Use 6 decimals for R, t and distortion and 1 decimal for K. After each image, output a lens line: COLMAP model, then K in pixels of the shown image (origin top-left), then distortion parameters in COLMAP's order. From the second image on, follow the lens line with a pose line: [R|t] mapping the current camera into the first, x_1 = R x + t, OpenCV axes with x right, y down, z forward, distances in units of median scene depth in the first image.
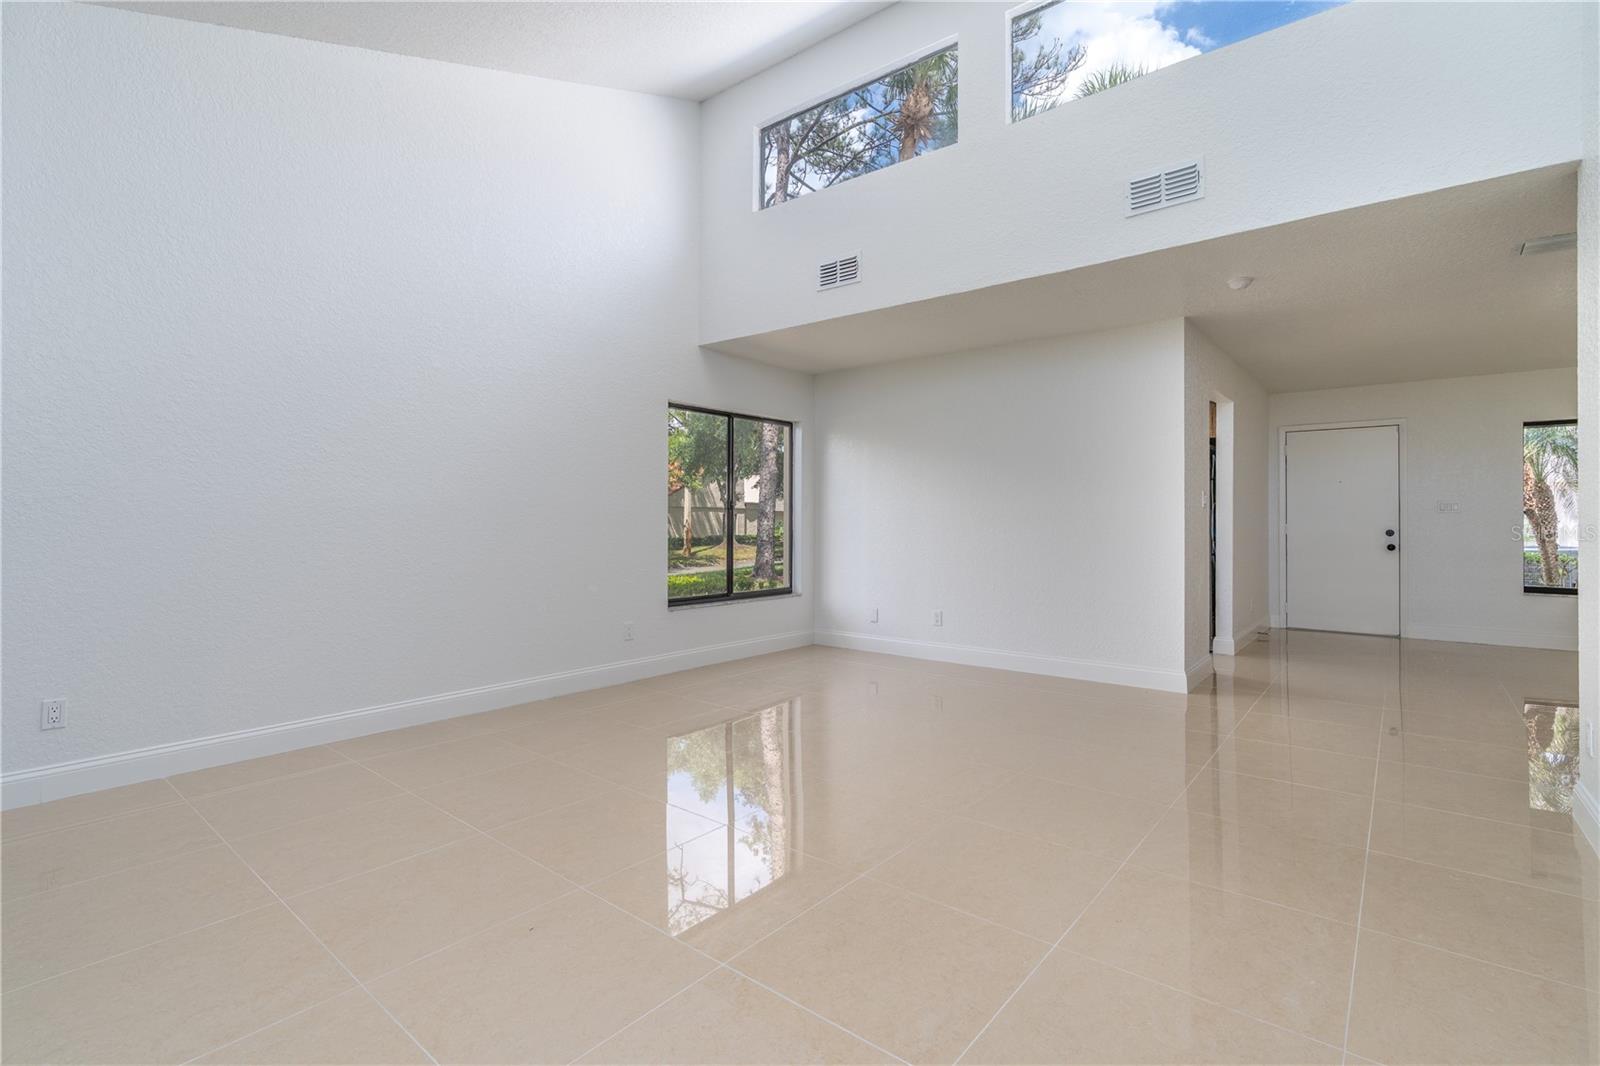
lens RADIAL K [[727.4, 0, 793.4], [0, 727.4, 519.4], [0, 0, 1]] dist [-0.004068, 0.001984]
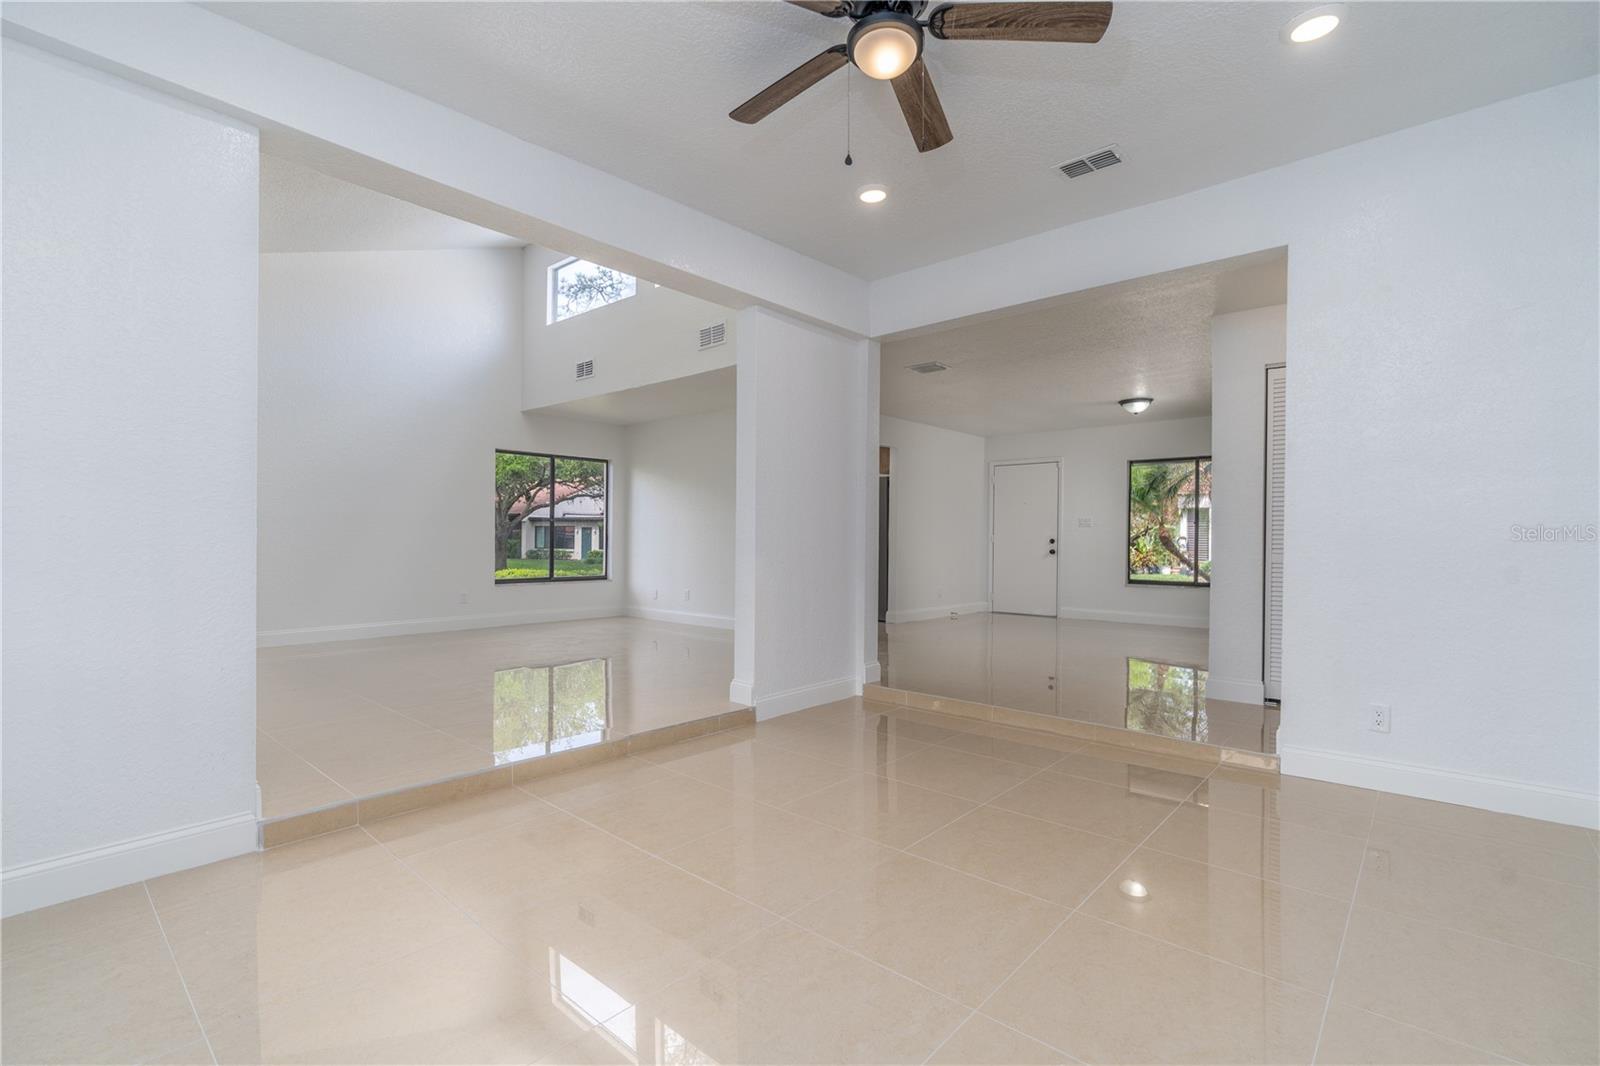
lens RADIAL K [[727.4, 0, 805.6], [0, 727.4, 539.8], [0, 0, 1]] dist [-0.004068, 0.001984]
pose [[0.998794, 0.006665, -0.048639, 0.459127], [-0.006501, 0.999973, 0.003530, 0.015987], [0.048661, -0.003210, 0.998810, -0.410436]]
